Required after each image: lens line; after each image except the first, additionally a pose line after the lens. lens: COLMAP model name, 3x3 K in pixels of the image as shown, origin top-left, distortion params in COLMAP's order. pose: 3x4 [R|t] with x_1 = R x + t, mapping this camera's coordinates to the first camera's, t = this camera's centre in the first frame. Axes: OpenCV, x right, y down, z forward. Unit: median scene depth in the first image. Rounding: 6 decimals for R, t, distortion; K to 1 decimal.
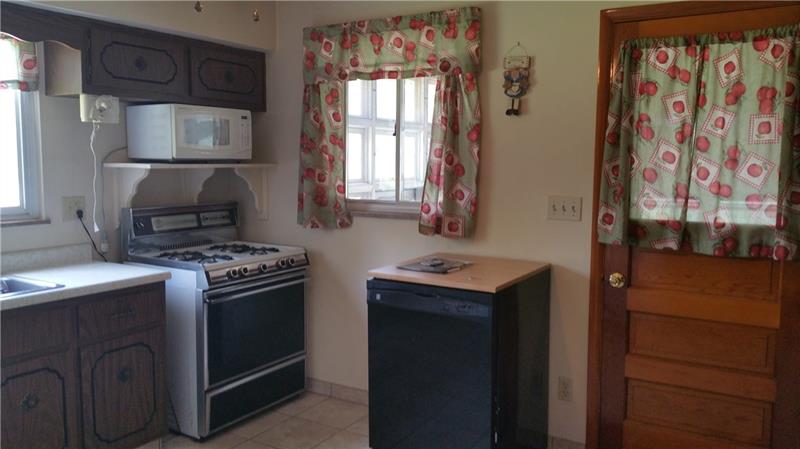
lens RADIAL K [[644.5, 0, 399.0], [0, 644.5, 228.8], [0, 0, 1]] dist [0.031252, -0.004693]
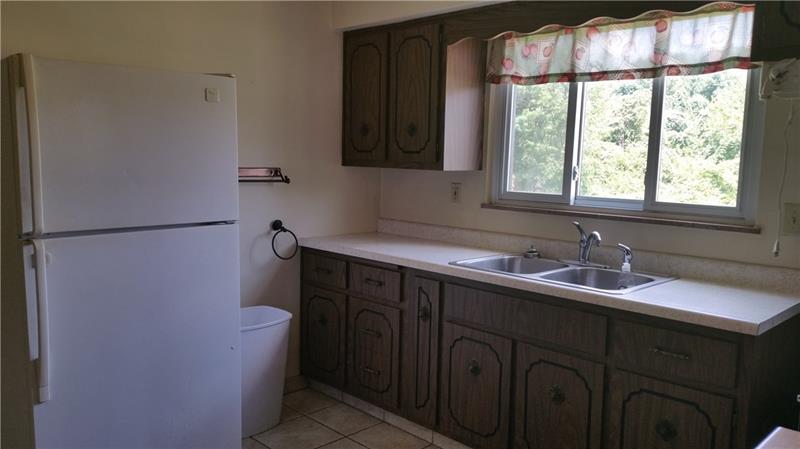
lens RADIAL K [[644.5, 0, 399.0], [0, 644.5, 228.8], [0, 0, 1]] dist [0.031252, -0.004693]
pose [[-0.233575, 0.103044, -0.966863, 0.373976], [-0.119948, 0.983720, 0.133818, -0.076652], [0.964912, 0.147230, -0.217413, 0.853745]]
